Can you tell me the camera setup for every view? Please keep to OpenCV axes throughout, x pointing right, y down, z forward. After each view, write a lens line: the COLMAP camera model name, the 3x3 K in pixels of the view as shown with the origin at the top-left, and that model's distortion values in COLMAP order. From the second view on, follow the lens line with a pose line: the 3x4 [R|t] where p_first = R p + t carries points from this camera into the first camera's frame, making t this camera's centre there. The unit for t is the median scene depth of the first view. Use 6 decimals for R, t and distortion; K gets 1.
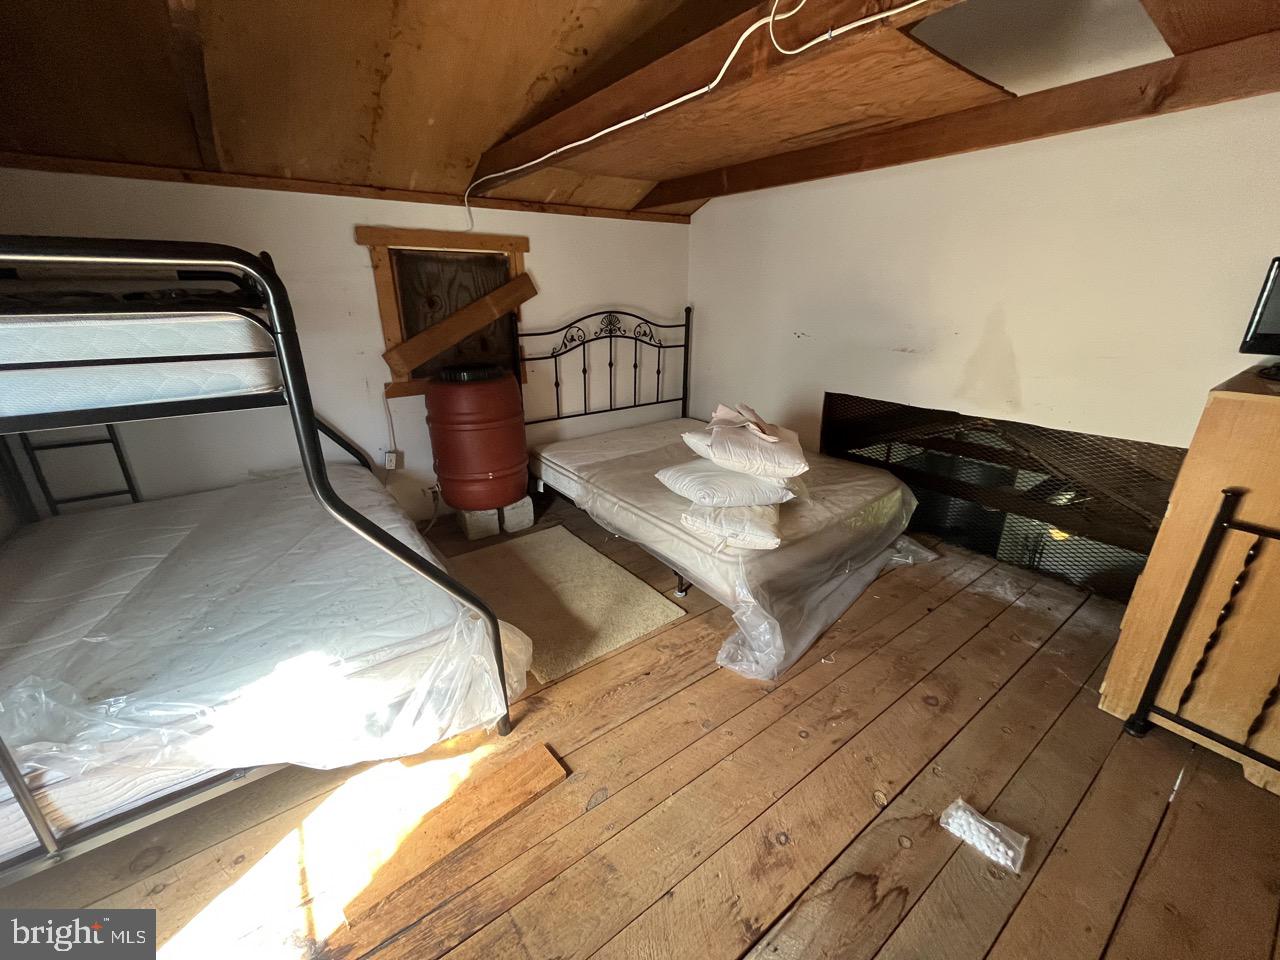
lens RADIAL K [[517.1, 0, 639.4], [0, 517.1, 474.2], [0, 0, 1]] dist [0.002277, -0.000281]
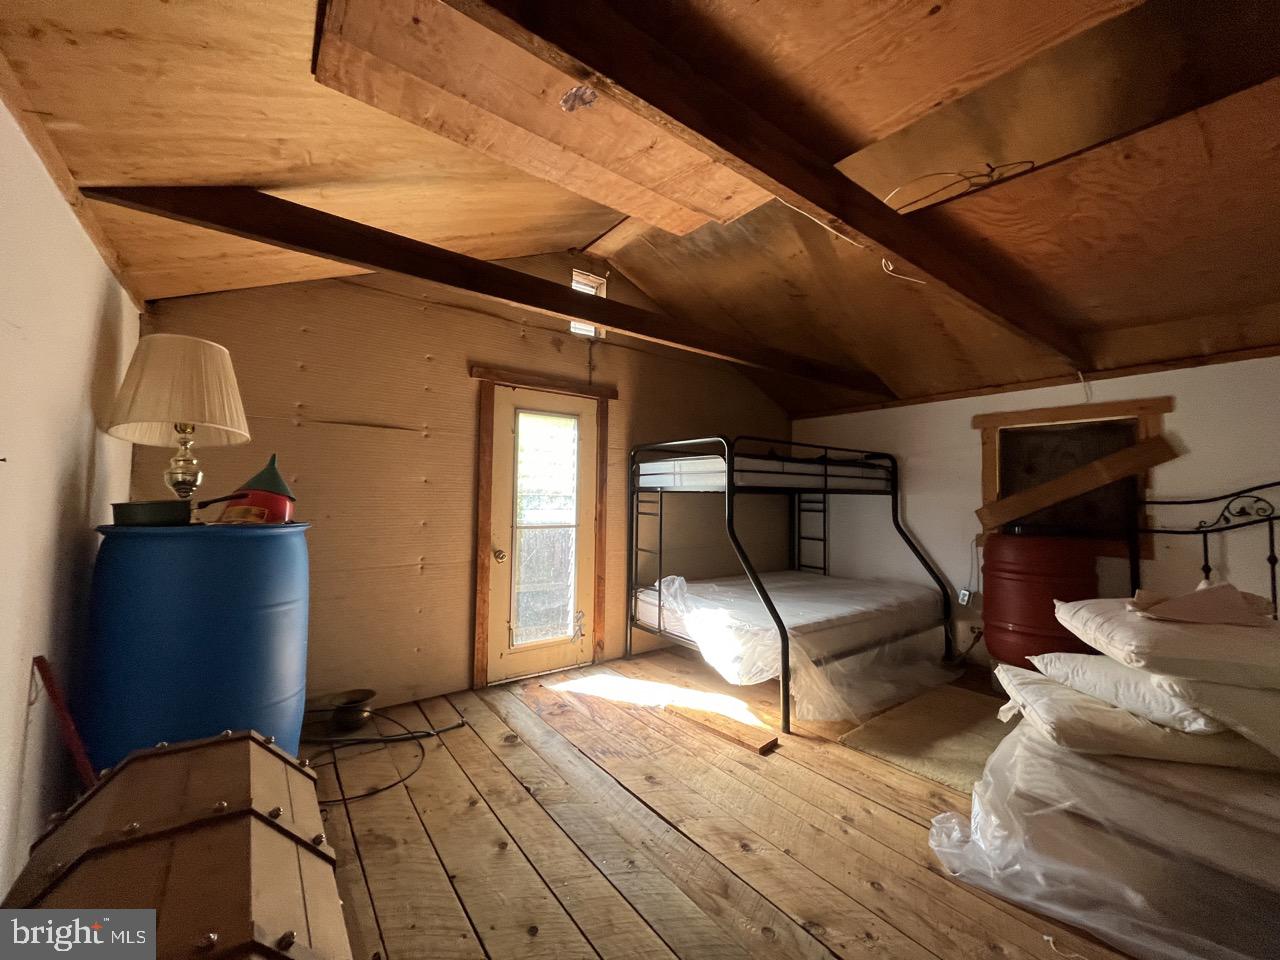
lens RADIAL K [[517.1, 0, 641.3], [0, 517.1, 476.7], [0, 0, 1]] dist [0.002277, -0.000281]
pose [[0.008463, -0.035120, -0.999347, 0.684119], [-0.344570, 0.938074, -0.035885, 0.011589], [0.938722, 0.344649, -0.004163, 0.218540]]
